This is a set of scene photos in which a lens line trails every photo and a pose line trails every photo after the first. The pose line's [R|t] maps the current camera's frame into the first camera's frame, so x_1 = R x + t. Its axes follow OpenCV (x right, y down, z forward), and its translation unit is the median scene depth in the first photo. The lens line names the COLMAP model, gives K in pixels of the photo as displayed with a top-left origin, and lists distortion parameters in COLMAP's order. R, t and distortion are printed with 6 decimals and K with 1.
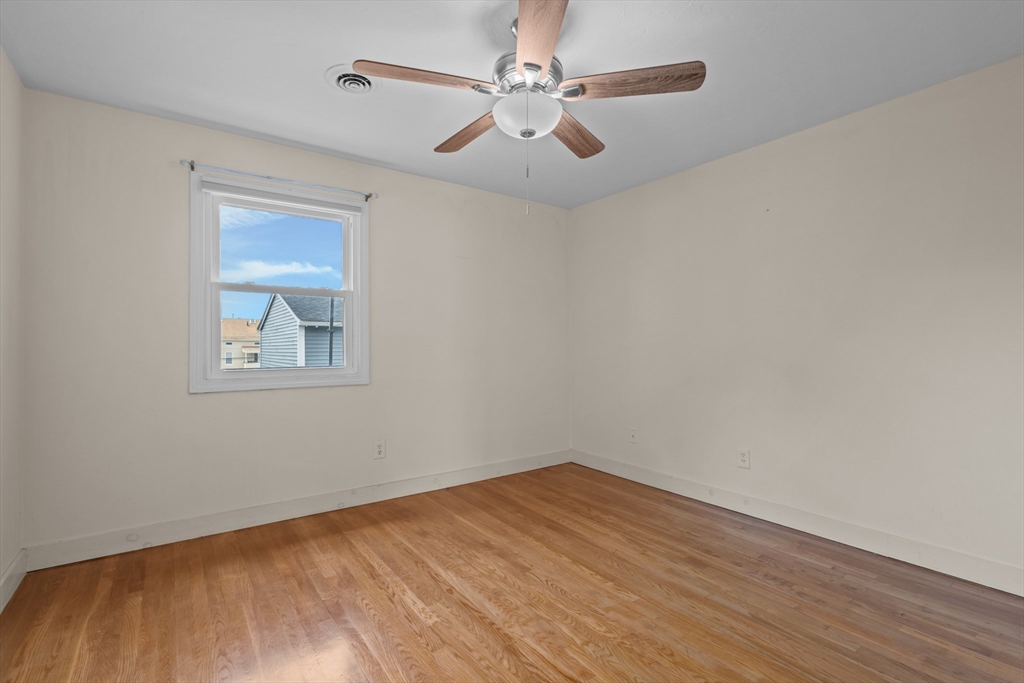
lens RADIAL K [[470.4, 0, 514.7], [0, 470.4, 336.7], [0, 0, 1]] dist [0.001701, -0.000270]
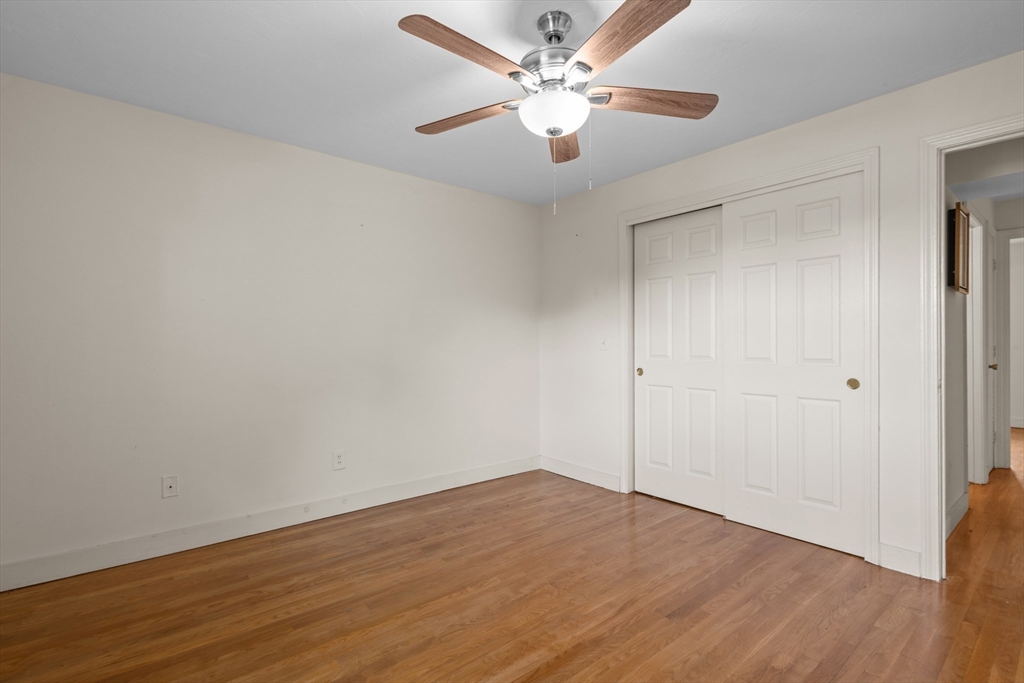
lens RADIAL K [[480.7, 0, 516.9], [0, 480.7, 347.5], [0, 0, 1]] dist [-0.000310, -0.000249]
pose [[-0.081745, -0.001570, 0.996652, -0.685431], [-0.010445, 0.999945, 0.000718, 0.011245], [-0.996599, -0.010352, -0.081756, 0.830459]]
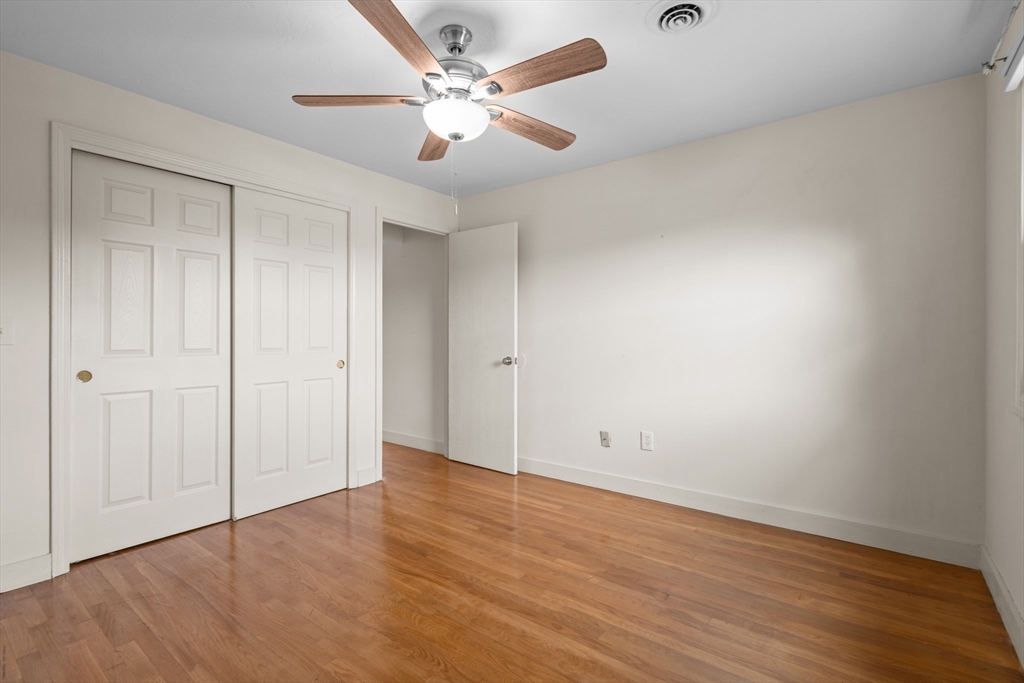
lens RADIAL K [[470.4, 0, 514.7], [0, 470.4, 336.7], [0, 0, 1]] dist [0.001701, -0.000270]
pose [[-0.957391, 0.005118, -0.288751, 0.146899], [0.007566, 0.999944, -0.007361, 0.015456], [0.288697, -0.009232, -0.957376, 1.458776]]
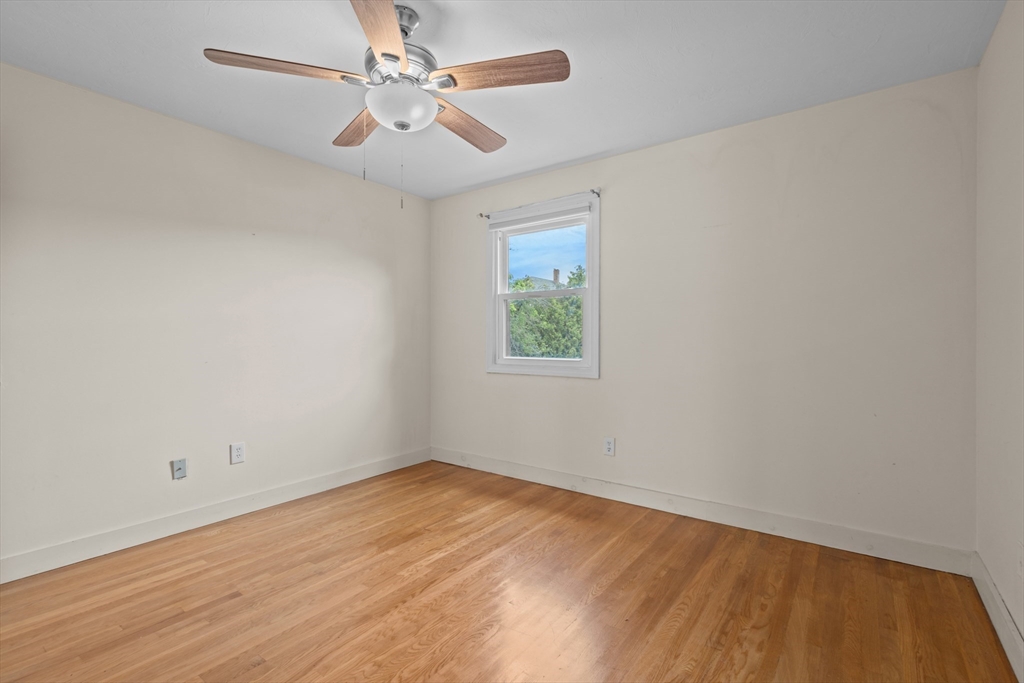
lens RADIAL K [[470.4, 0, 514.7], [0, 470.4, 336.7], [0, 0, 1]] dist [0.001701, -0.000270]
pose [[0.305705, 0.000472, -0.952126, 0.745769], [0.012875, 0.999906, 0.004629, 0.006262], [0.952039, -0.013673, 0.305670, 0.659678]]
